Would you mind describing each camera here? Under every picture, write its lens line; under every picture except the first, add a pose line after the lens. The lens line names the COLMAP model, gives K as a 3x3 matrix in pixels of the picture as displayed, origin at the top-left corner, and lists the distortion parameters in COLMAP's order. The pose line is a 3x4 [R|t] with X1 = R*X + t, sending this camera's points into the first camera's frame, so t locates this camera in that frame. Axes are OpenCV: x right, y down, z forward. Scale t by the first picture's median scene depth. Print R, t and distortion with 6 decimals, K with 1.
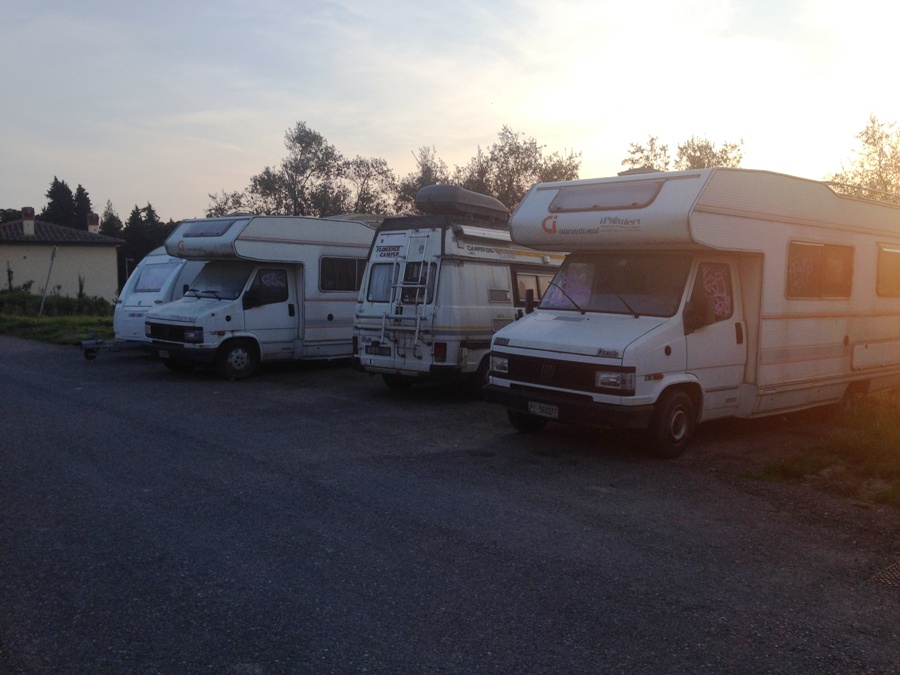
lens RADIAL K [[848.3, 0, 452.1], [0, 848.3, 338.7], [0, 0, 1]] dist [0.050952, 0.000000]
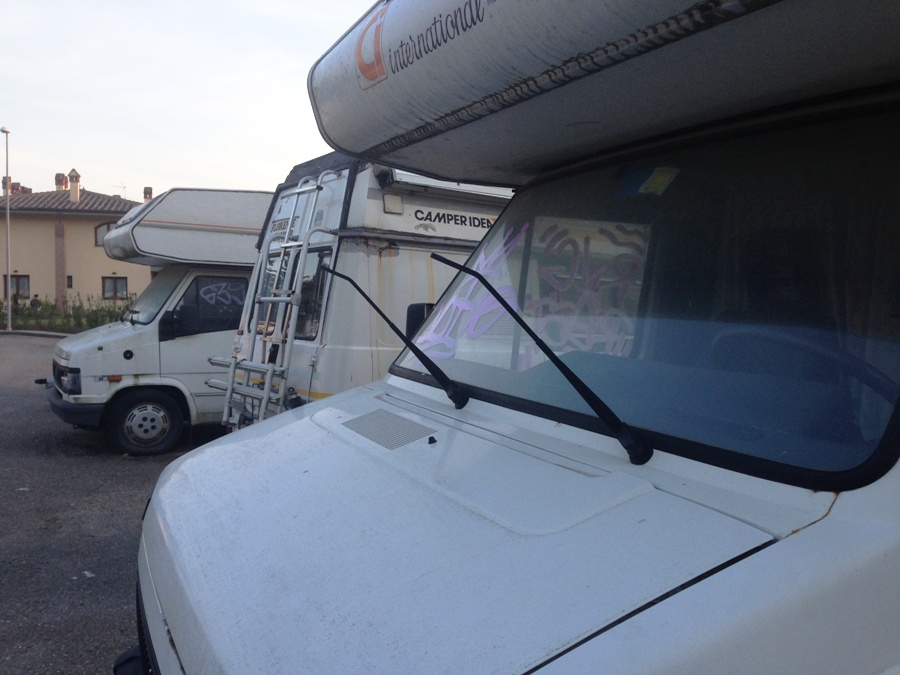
lens RADIAL K [[848.3, 0, 448.6], [0, 848.3, 337.8], [0, 0, 1]] dist [0.050952, 0.000000]
pose [[0.957404, 0.021604, -0.287941, 0.135000], [-0.031431, 0.999069, -0.029549, -0.025428], [0.287035, 0.037341, 0.957192, 0.485015]]
